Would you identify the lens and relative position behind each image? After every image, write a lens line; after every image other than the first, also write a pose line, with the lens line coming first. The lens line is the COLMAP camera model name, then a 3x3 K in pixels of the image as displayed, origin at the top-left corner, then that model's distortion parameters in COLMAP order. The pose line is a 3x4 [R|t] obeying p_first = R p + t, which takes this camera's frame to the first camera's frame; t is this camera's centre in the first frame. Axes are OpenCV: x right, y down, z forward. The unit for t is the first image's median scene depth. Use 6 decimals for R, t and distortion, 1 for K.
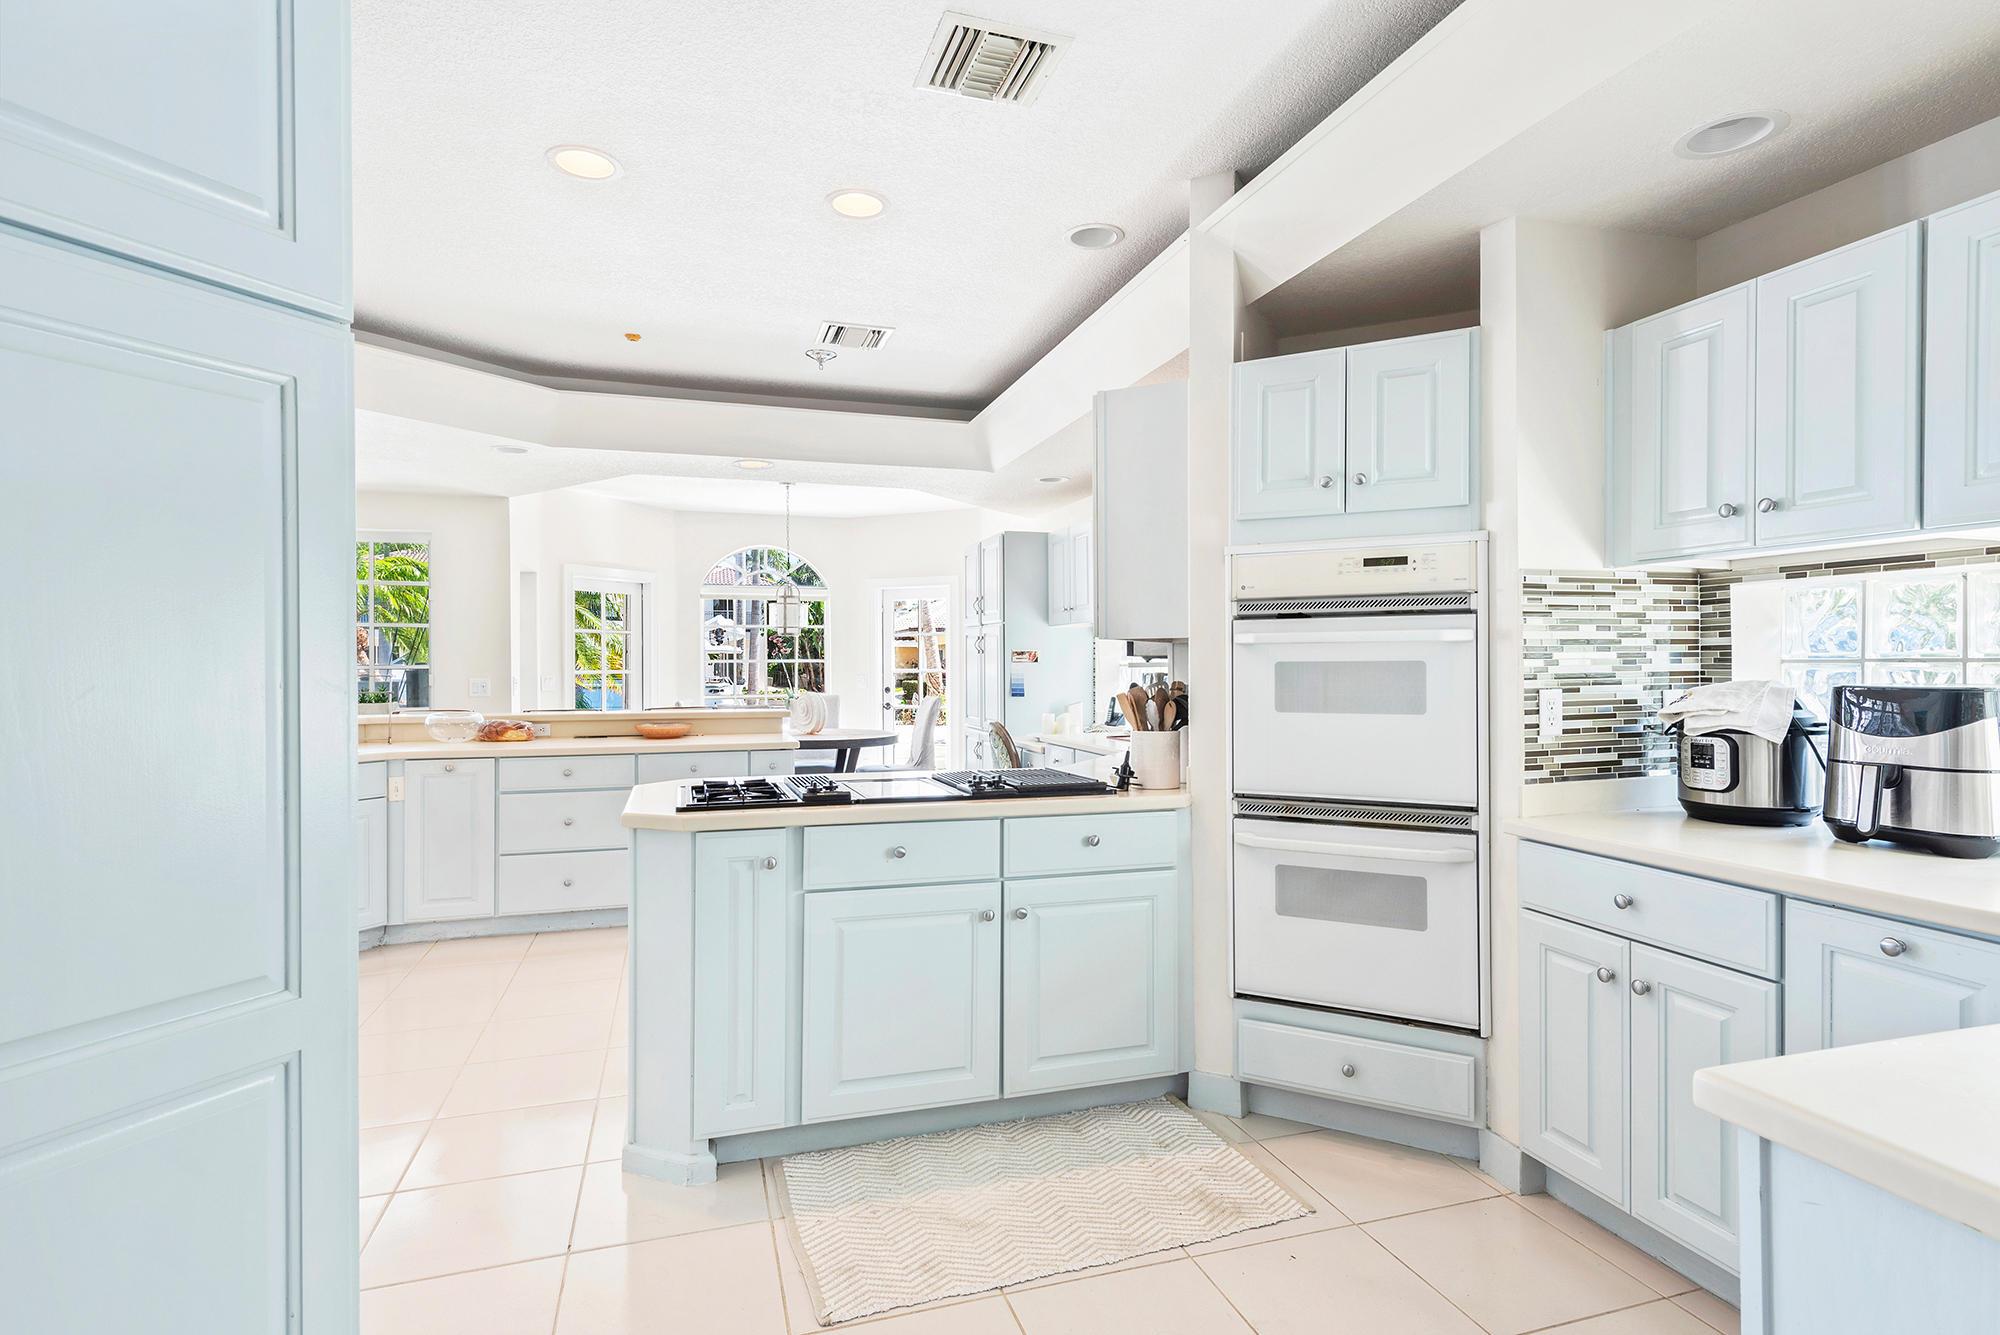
lens RADIAL K [[1006.9, 0, 1012.5], [0, 1006.9, 665.9], [0, 0, 1]] dist [0.020159, -0.001985]
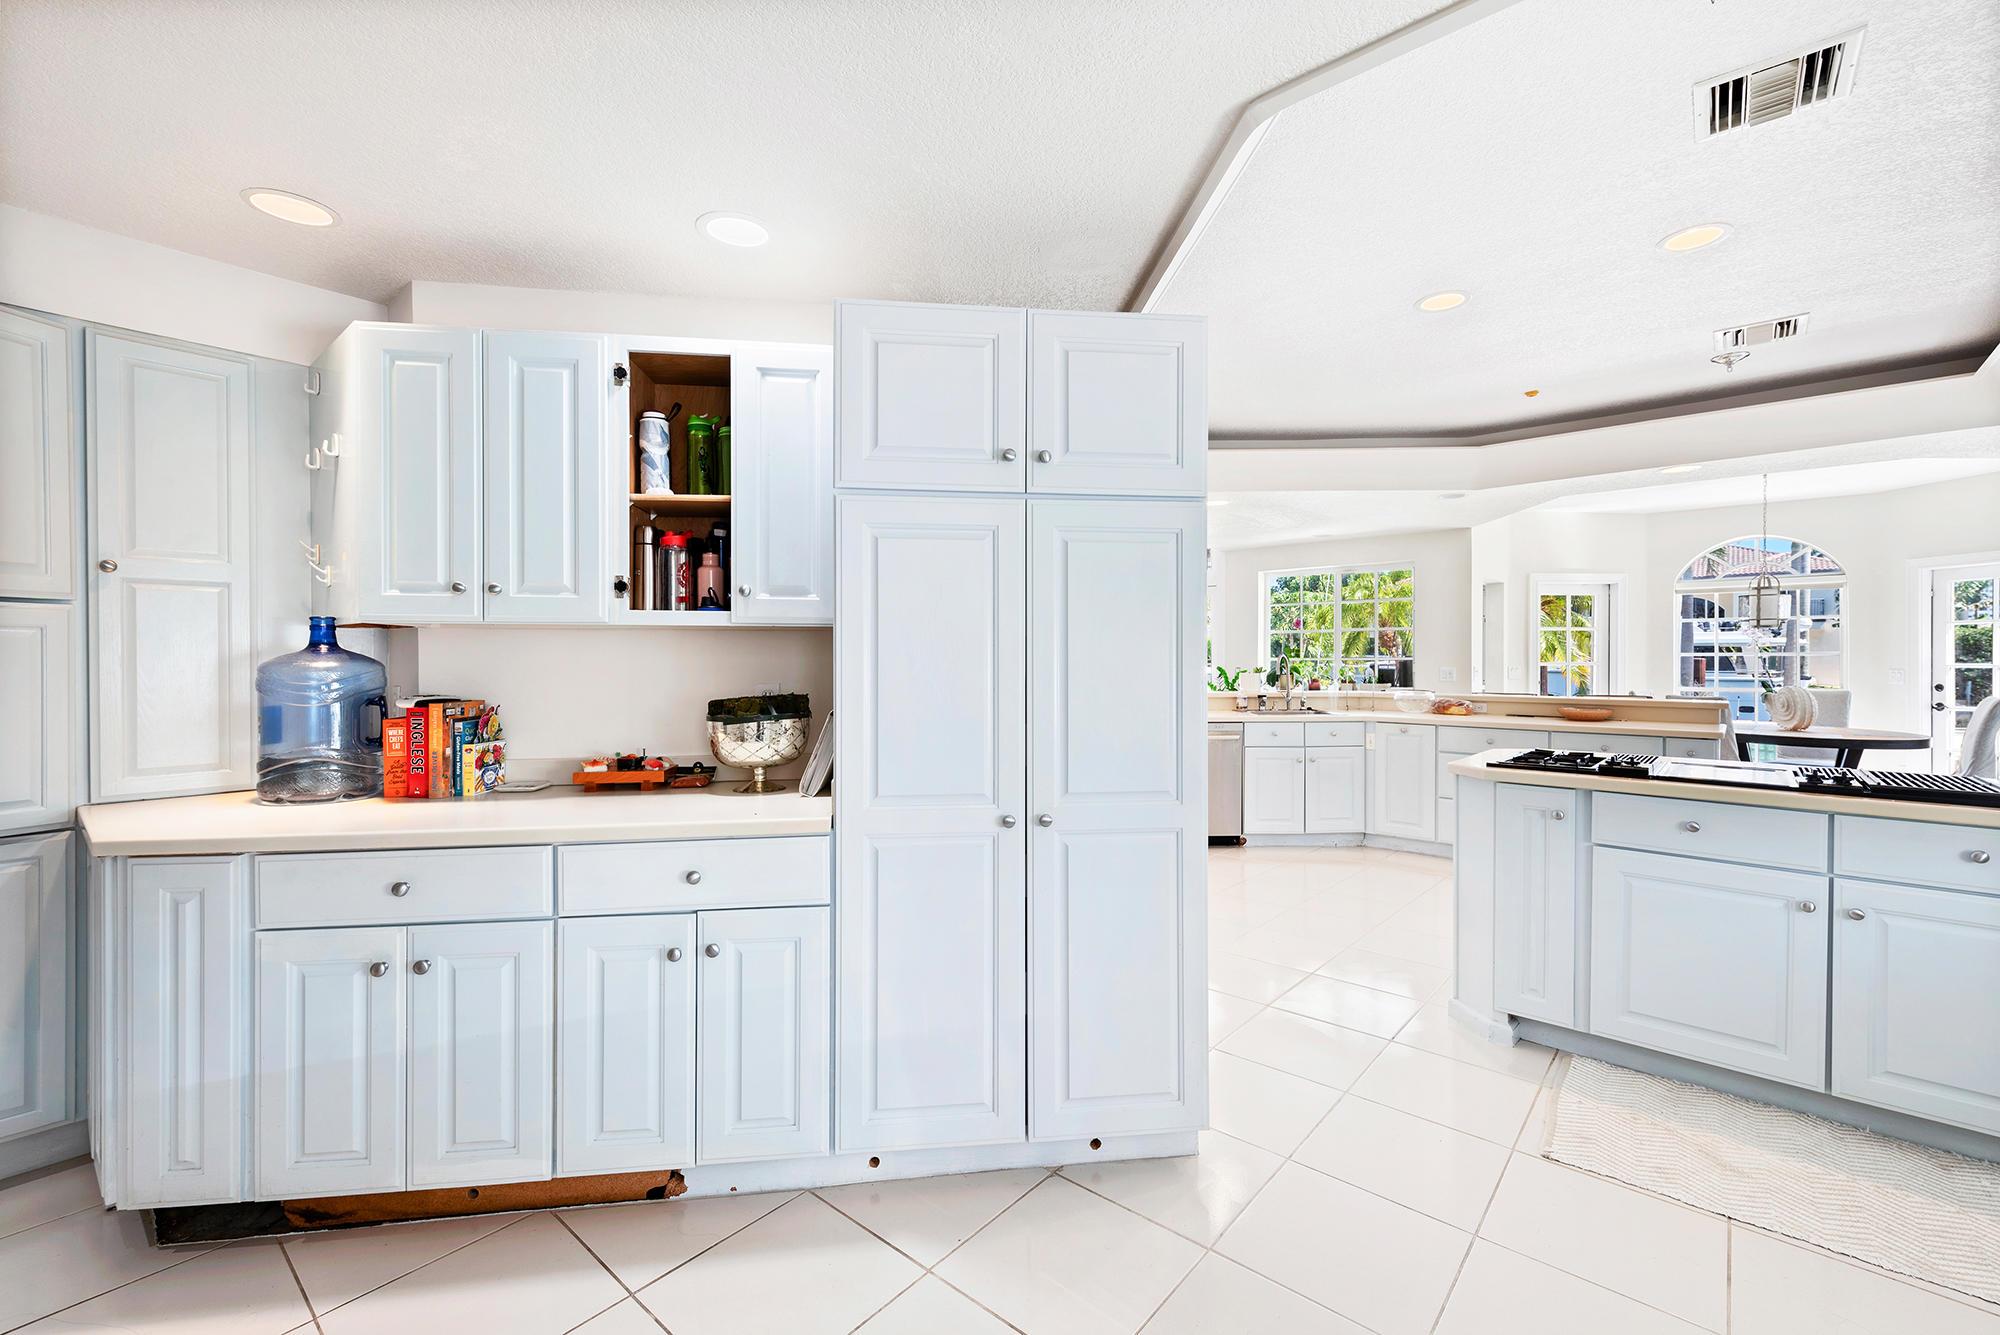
lens RADIAL K [[828.5, 0, 1008.7], [0, 828.5, 664.1], [0, 0, 1]] dist [-0.001210, -0.000221]
pose [[0.506580, 0.008835, -0.862148, 0.178443], [-0.002206, 0.999958, 0.008951, -0.000456], [0.862190, -0.002632, 0.506578, -0.068334]]
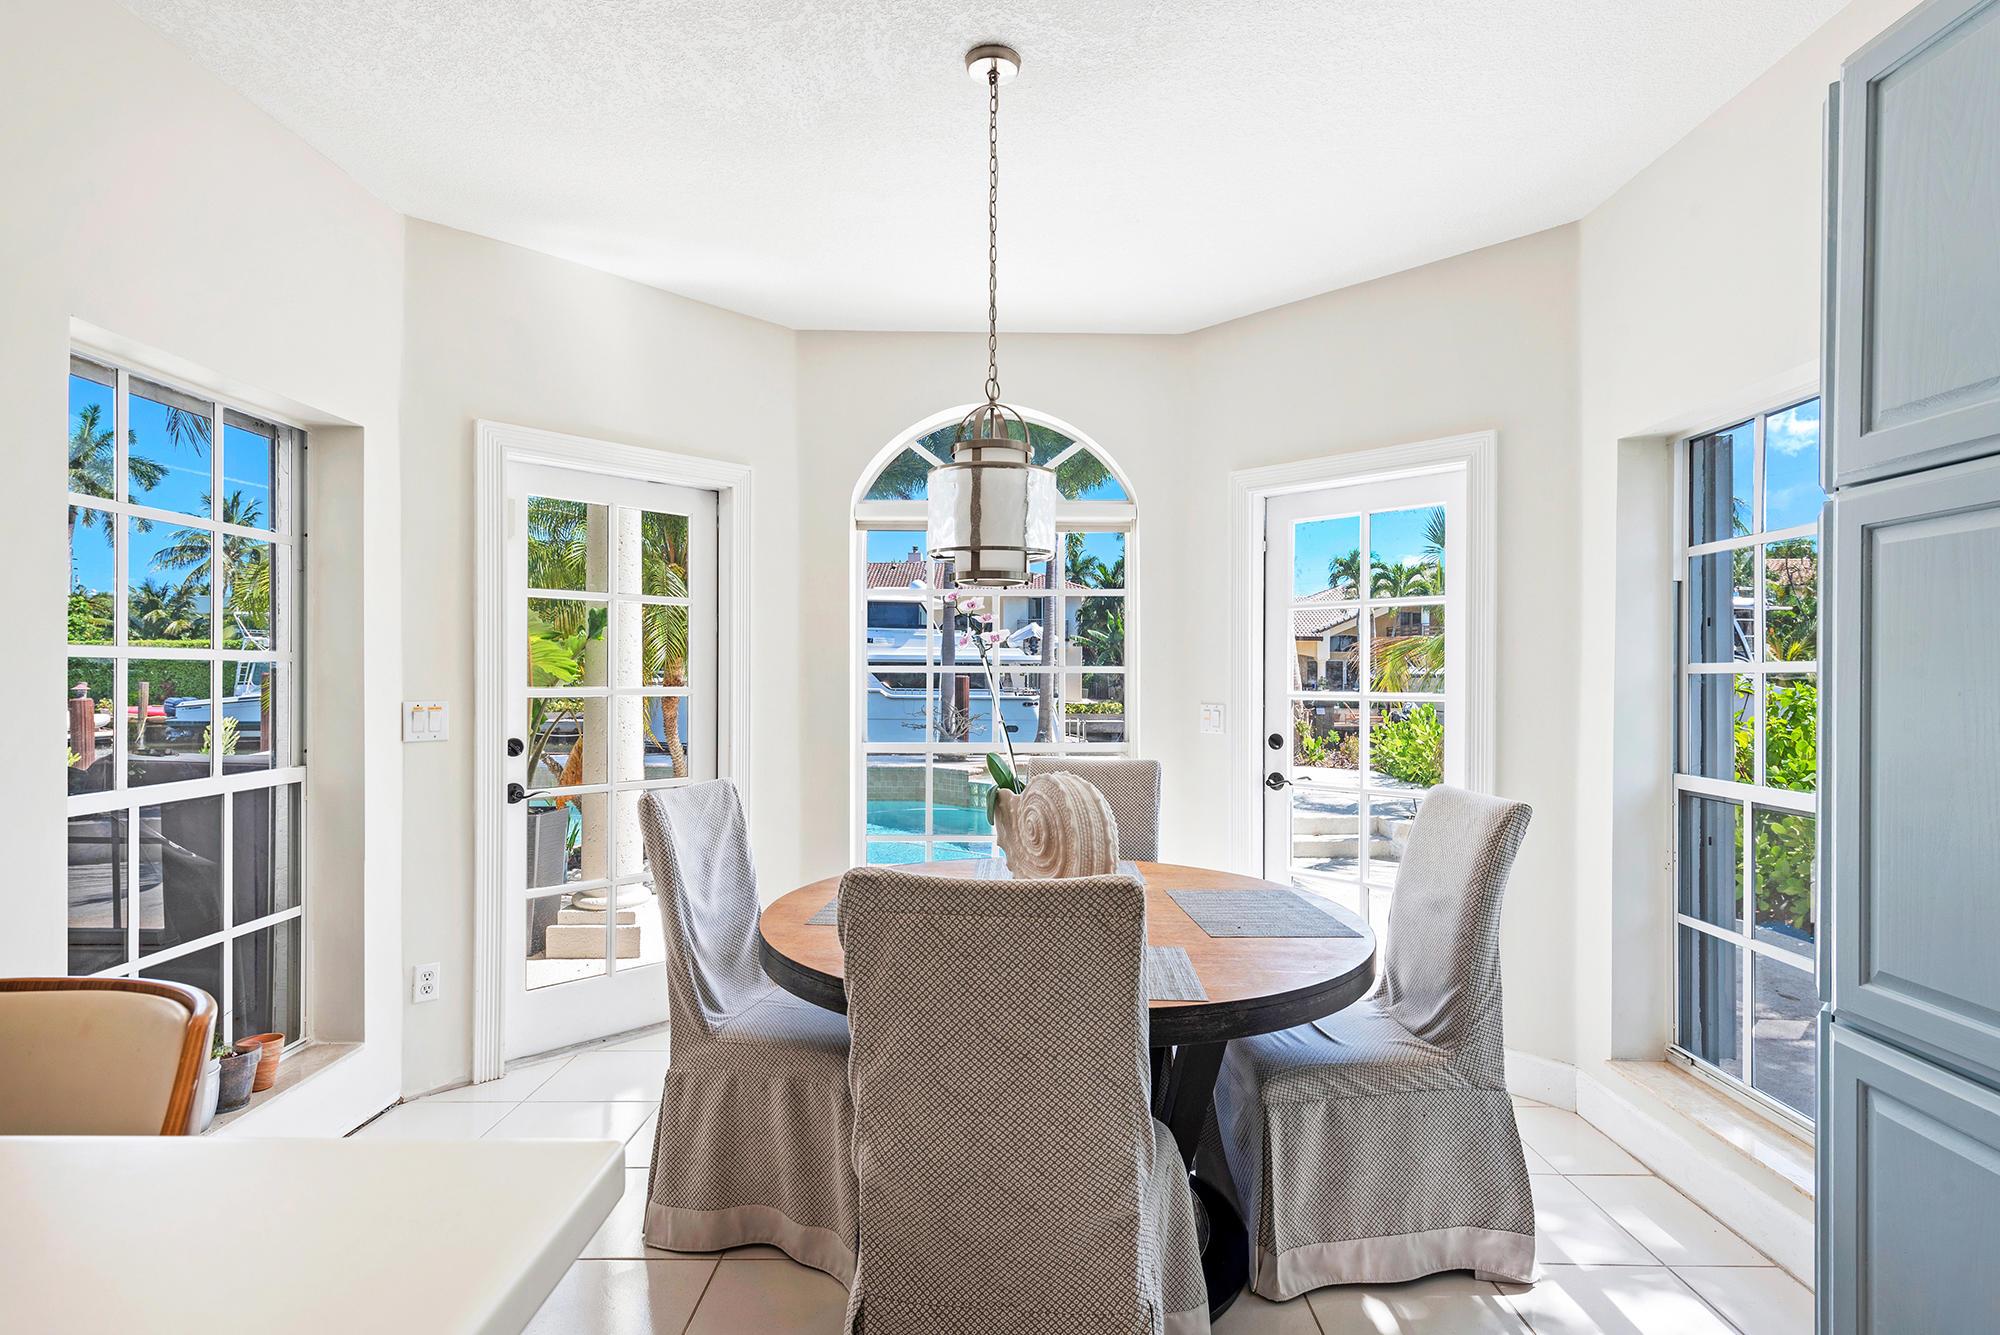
lens RADIAL K [[1006.9, 0, 1005.8], [0, 1006.9, 674.5], [0, 0, 1]] dist [0.020159, -0.001985]
pose [[0.949041, 0.009247, -0.315018, -0.223540], [-0.010347, 0.999945, -0.001820, -0.002723], [0.314984, 0.004987, 0.949084, 1.296174]]
